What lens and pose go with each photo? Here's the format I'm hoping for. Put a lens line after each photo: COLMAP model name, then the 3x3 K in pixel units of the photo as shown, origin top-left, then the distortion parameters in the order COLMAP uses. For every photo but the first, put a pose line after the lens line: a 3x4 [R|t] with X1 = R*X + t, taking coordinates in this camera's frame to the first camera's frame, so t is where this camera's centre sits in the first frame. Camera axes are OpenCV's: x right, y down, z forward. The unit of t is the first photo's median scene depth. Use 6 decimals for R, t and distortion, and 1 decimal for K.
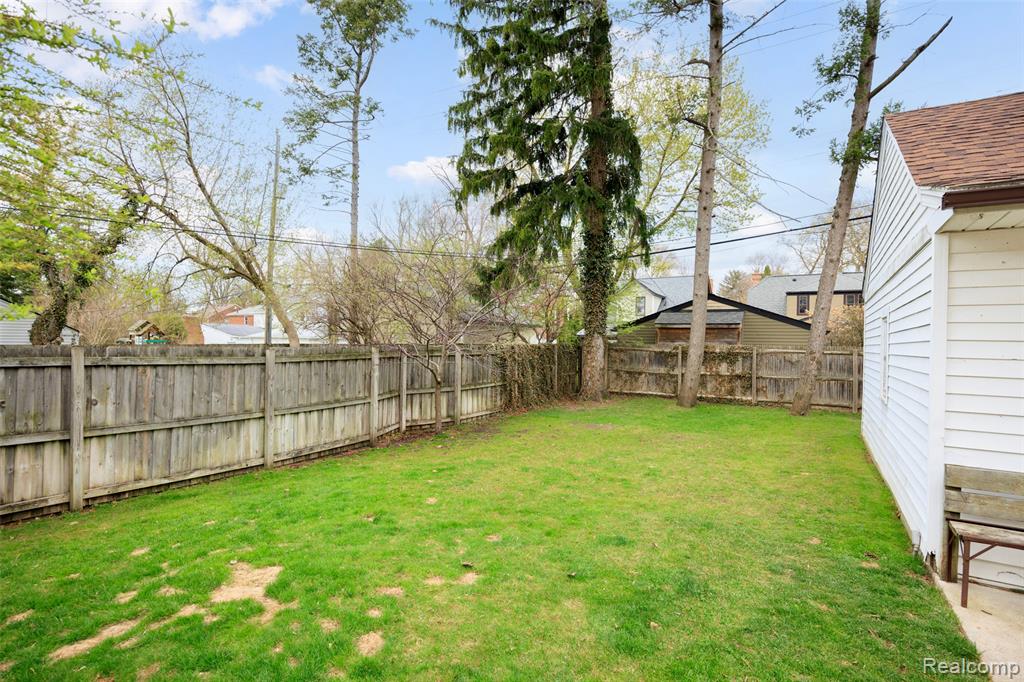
lens RADIAL K [[493.5, 0, 512.0], [0, 493.5, 339.5], [0, 0, 1]] dist [-0.009895, -0.000979]
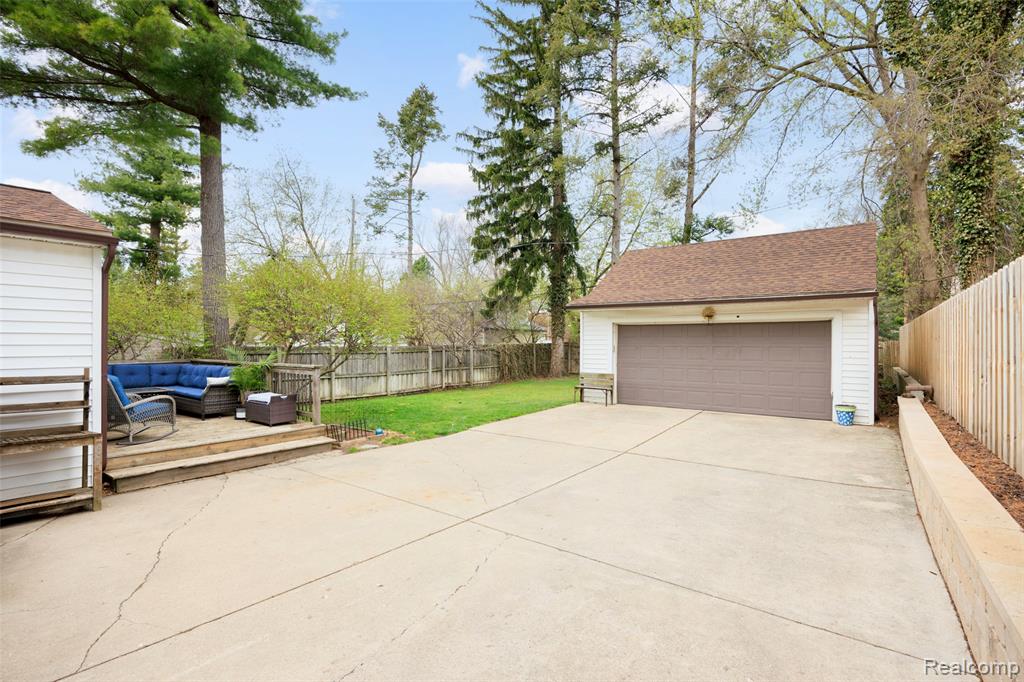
lens RADIAL K [[493.5, 0, 511.8], [0, 493.5, 344.4], [0, 0, 1]] dist [-0.009895, -0.000979]
pose [[0.996602, -0.015123, -0.080962, 0.206945], [0.015711, 0.999855, 0.006633, -0.000254], [0.080850, -0.007882, 0.996695, -0.915808]]
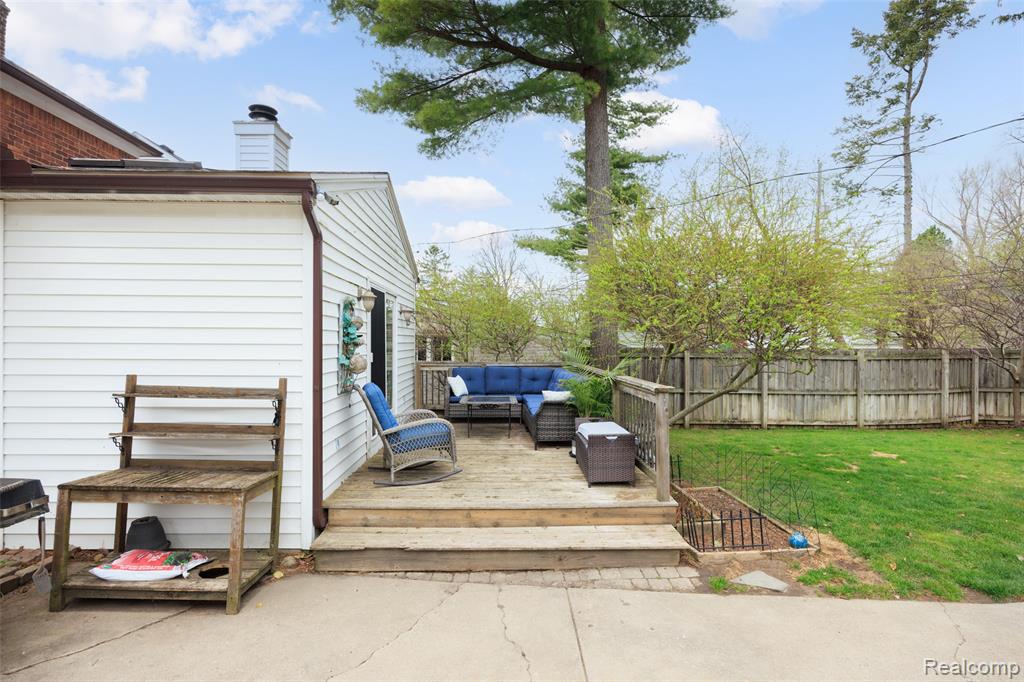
lens RADIAL K [[493.5, 0, 510.9], [0, 493.5, 341.0], [0, 0, 1]] dist [-0.009895, -0.000979]
pose [[0.564771, -0.014855, -0.825114, 0.105235], [0.007705, 0.999889, -0.012727, 0.000015], [0.825212, 0.000831, 0.564823, -0.513804]]
